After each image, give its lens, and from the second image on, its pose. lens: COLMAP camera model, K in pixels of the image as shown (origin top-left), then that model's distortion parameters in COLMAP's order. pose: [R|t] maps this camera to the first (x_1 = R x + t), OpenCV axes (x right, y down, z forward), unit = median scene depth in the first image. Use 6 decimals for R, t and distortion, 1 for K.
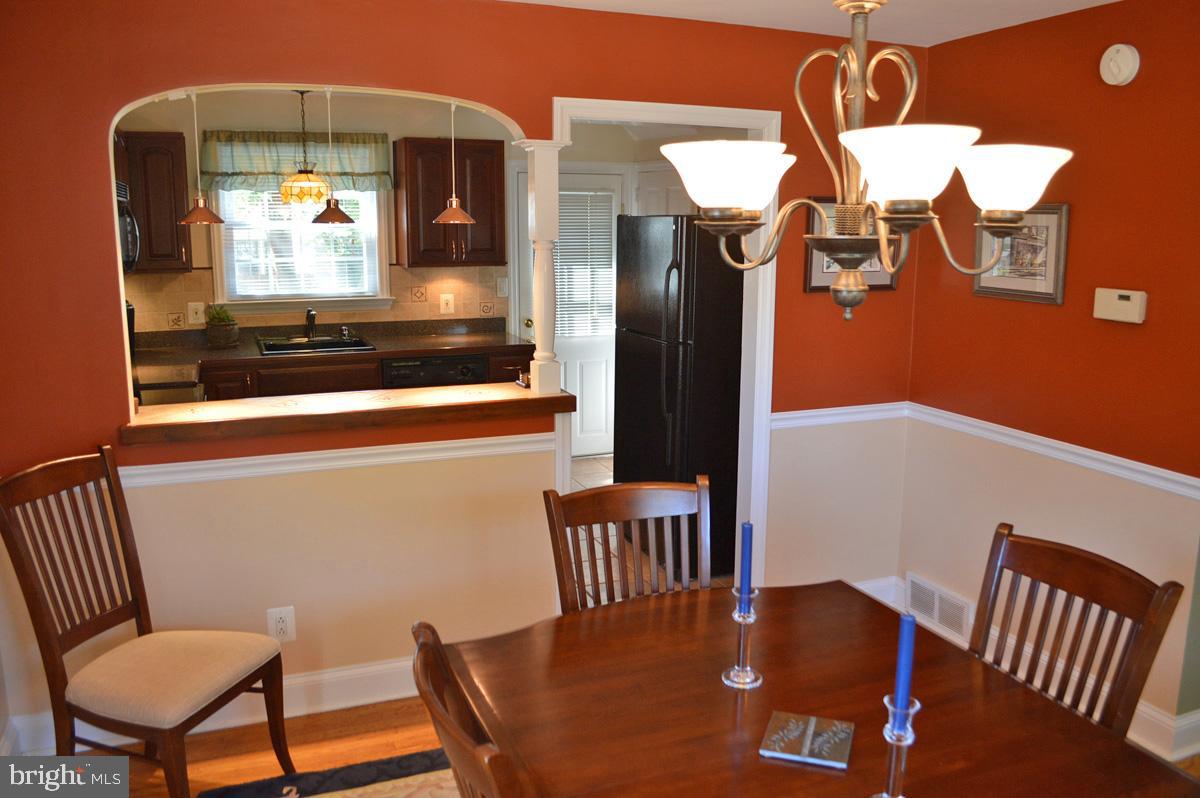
lens RADIAL K [[962.0, 0, 621.4], [0, 962.0, 415.0], [0, 0, 1]] dist [-0.076309, 0.011935]
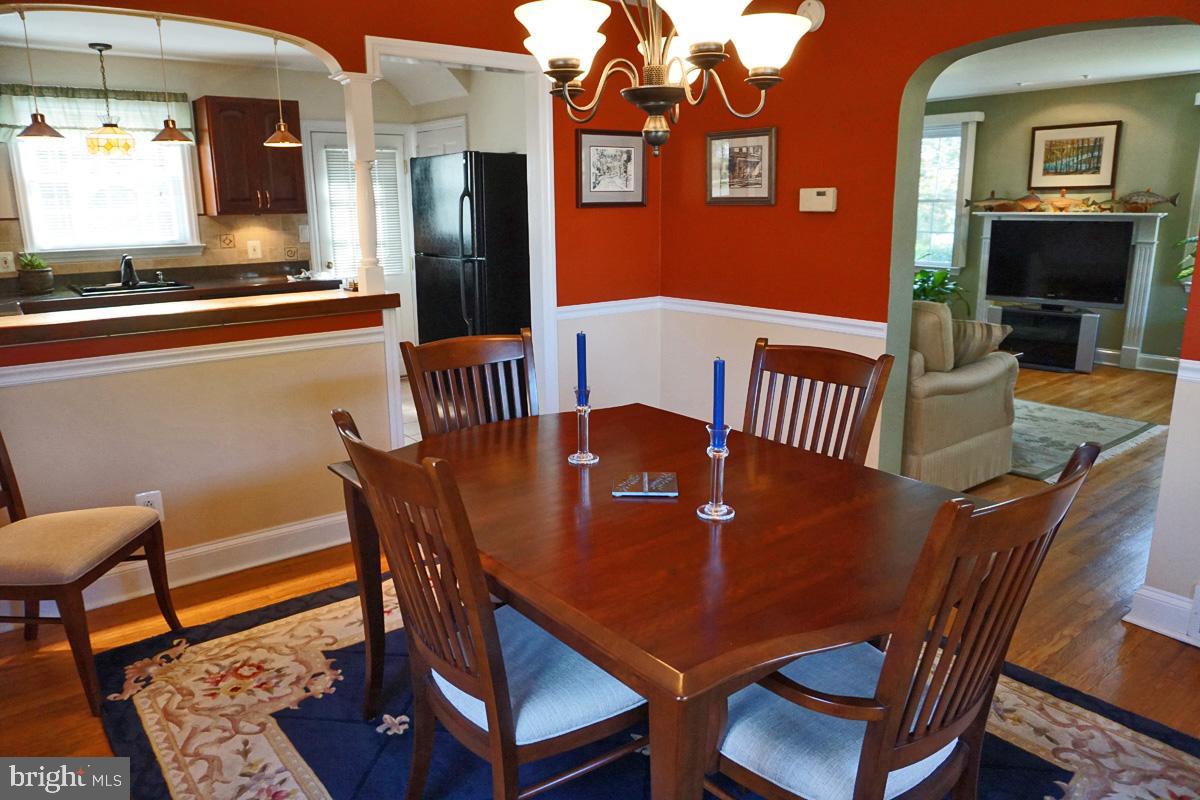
lens RADIAL K [[812.1, 0, 593.7], [0, 812.1, 400.7], [0, 0, 1]] dist [-0.049302, 0.025428]
pose [[0.967826, -0.077220, 0.239479, -0.071553], [0.068730, 0.996681, 0.043617, 0.093083], [-0.242052, -0.025754, 0.969921, -0.036336]]
